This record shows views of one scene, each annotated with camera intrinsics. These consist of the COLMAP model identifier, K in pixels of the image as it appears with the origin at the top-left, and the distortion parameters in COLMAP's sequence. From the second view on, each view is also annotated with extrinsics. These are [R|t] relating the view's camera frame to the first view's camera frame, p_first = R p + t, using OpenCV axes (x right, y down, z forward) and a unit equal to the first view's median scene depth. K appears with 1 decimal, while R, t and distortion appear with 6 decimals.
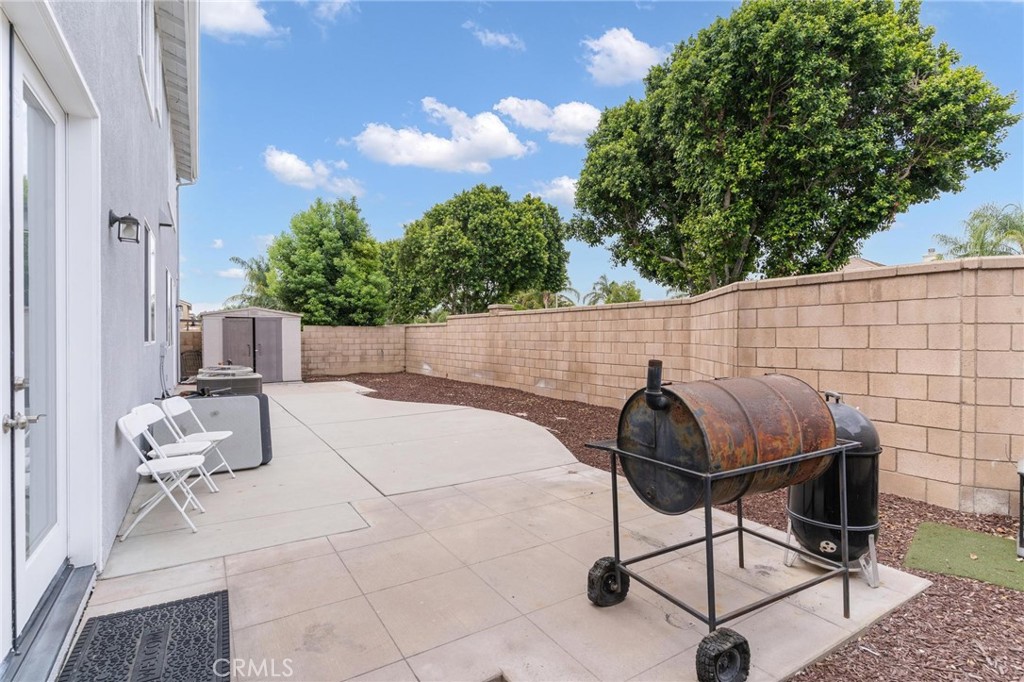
lens RADIAL K [[499.4, 0, 512.0], [0, 499.4, 341.0], [0, 0, 1]] dist [0.000609, 0.000134]
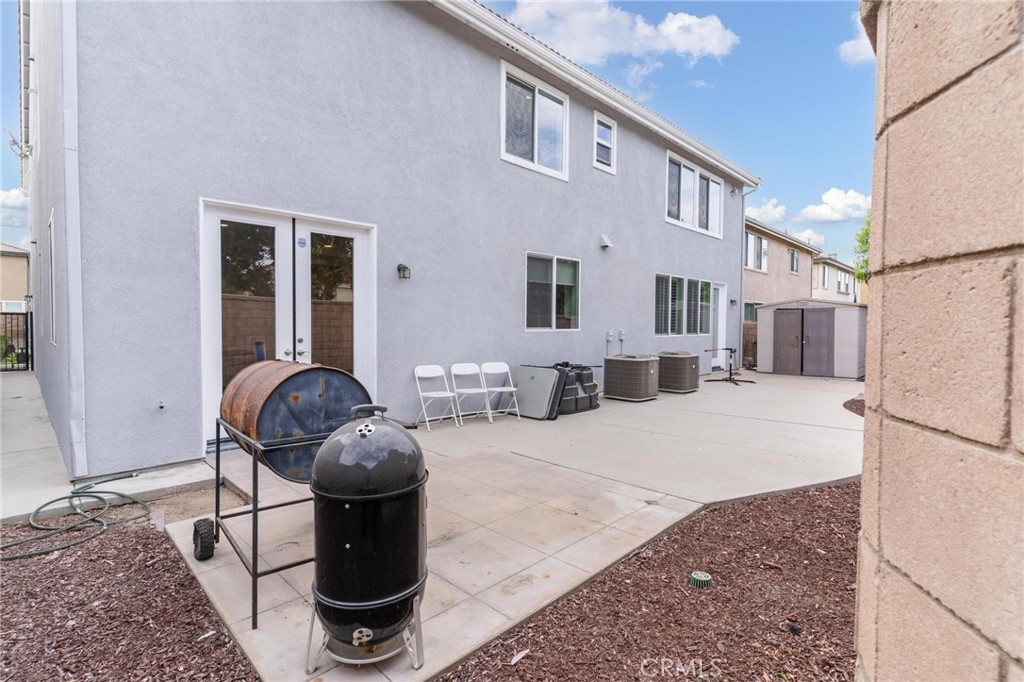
lens RADIAL K [[489.6, 0, 512.0], [0, 489.6, 337.8], [0, 0, 1]] dist [0.000779, 0.000130]
pose [[0.222027, 0.027476, -0.974653, 0.434732], [-0.017750, 0.999551, 0.024135, -0.003895], [0.974879, 0.011942, 0.222415, 0.331936]]
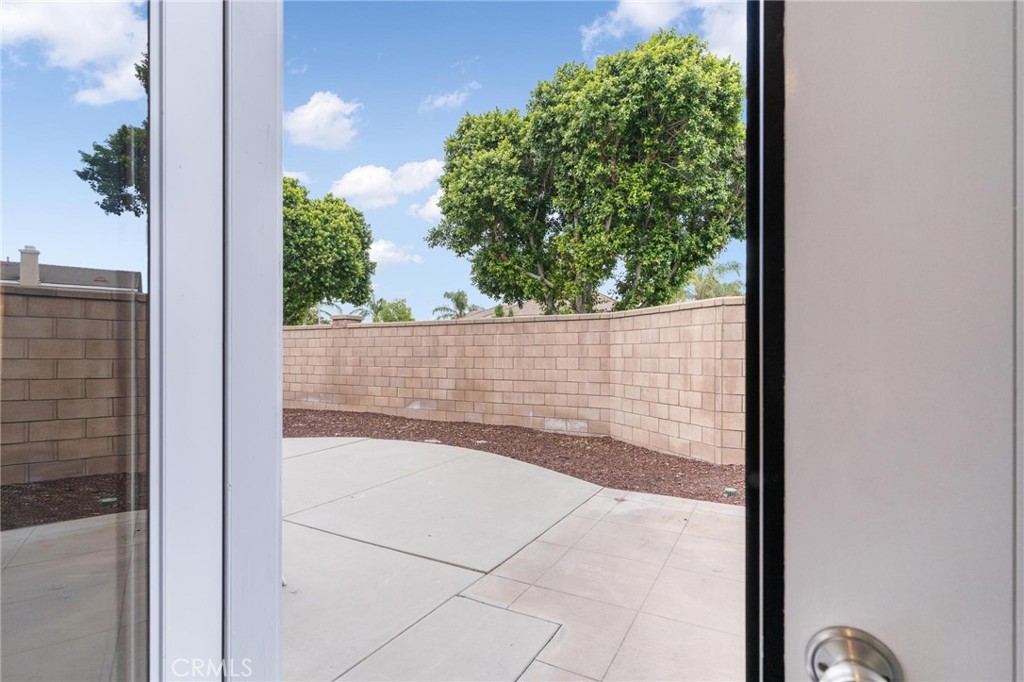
lens RADIAL K [[494.5, 0, 512.7], [0, 494.5, 356.4], [0, 0, 1]] dist [-0.002091, -0.000157]
pose [[0.872244, -0.004001, 0.489055, -0.256254], [0.007450, 0.999959, -0.005107, 0.005407], [-0.489015, 0.008098, 0.872238, 0.173391]]
